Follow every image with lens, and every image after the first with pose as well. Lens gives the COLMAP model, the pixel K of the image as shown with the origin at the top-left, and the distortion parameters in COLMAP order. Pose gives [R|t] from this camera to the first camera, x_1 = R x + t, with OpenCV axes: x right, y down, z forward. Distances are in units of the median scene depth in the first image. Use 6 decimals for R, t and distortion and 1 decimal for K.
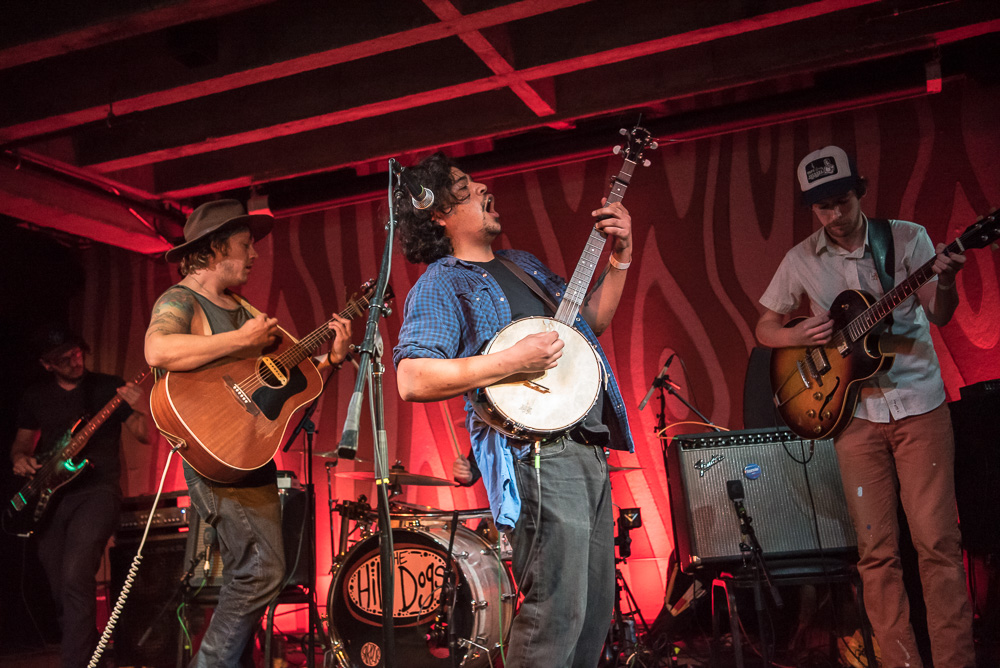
lens RADIAL K [[947.6, 0, 498.6], [0, 947.6, 369.7], [0, 0, 1]] dist [-0.010265, 0.000000]
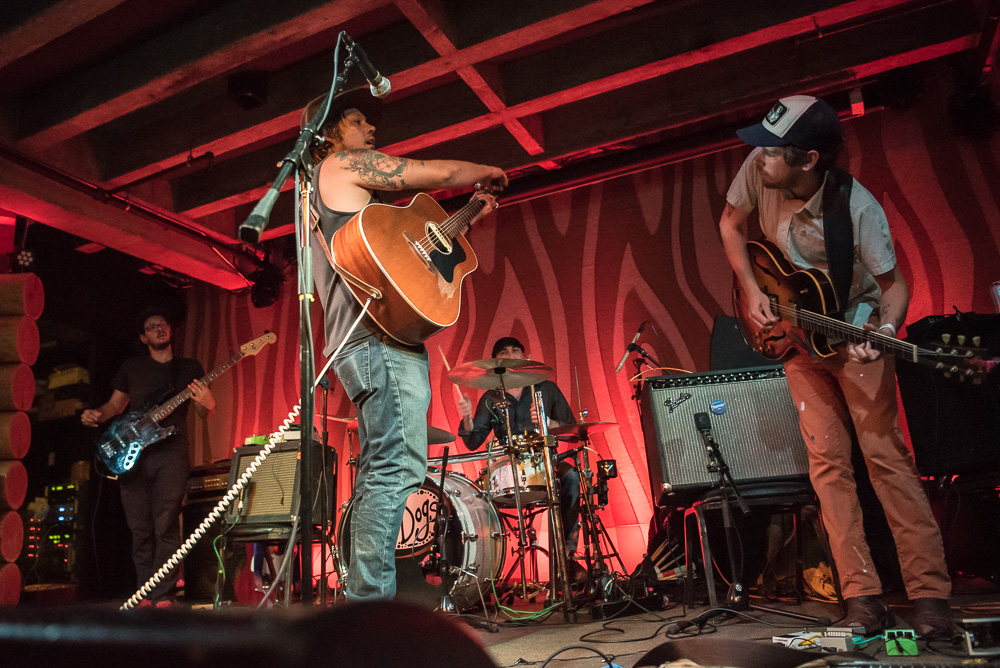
lens RADIAL K [[715.0, 0, 452.0], [0, 715.0, 354.4], [0, 0, 1]] dist [-0.085100, -0.002594]
pose [[0.994552, -0.013996, -0.103293, 0.041470], [0.003350, 0.994724, -0.102536, 0.105363], [0.104183, 0.101632, 0.989352, 0.138193]]
